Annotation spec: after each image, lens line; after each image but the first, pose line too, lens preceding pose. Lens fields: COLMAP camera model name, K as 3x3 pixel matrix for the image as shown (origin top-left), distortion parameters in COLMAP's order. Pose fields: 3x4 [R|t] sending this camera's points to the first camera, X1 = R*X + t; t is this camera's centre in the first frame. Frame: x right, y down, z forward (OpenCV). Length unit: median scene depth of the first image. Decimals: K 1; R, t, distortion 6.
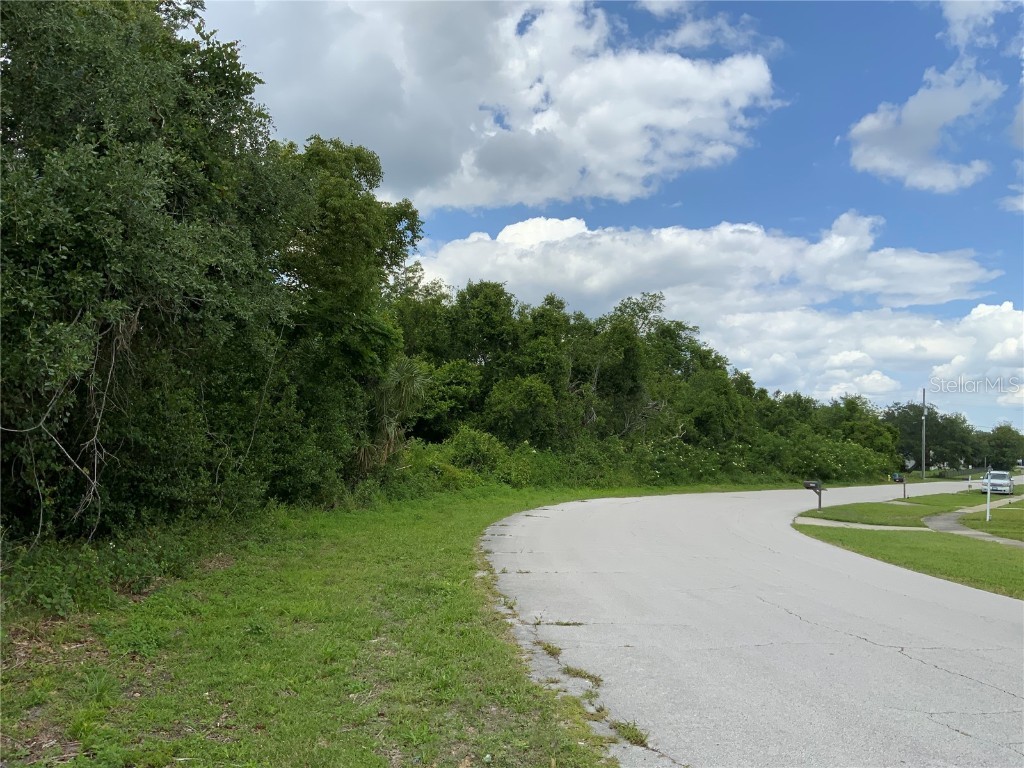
lens RADIAL K [[837.4, 0, 510.0], [0, 837.4, 378.7], [0, 0, 1]] dist [0.102686, -0.214912]
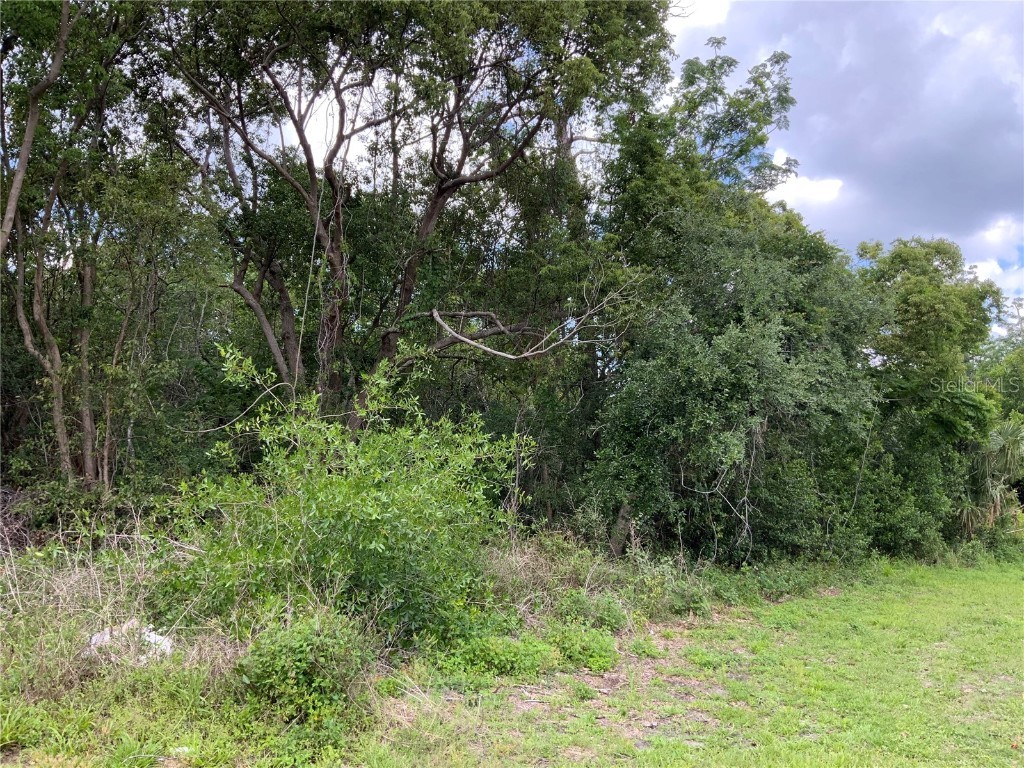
lens RADIAL K [[837.4, 0, 510.0], [0, 837.4, 378.7], [0, 0, 1]] dist [0.102686, -0.214912]
pose [[0.768551, -0.069293, -0.636025, 0.100722], [0.026461, 0.996710, -0.076614, -0.021558], [0.639241, 0.042051, 0.767856, -0.261210]]
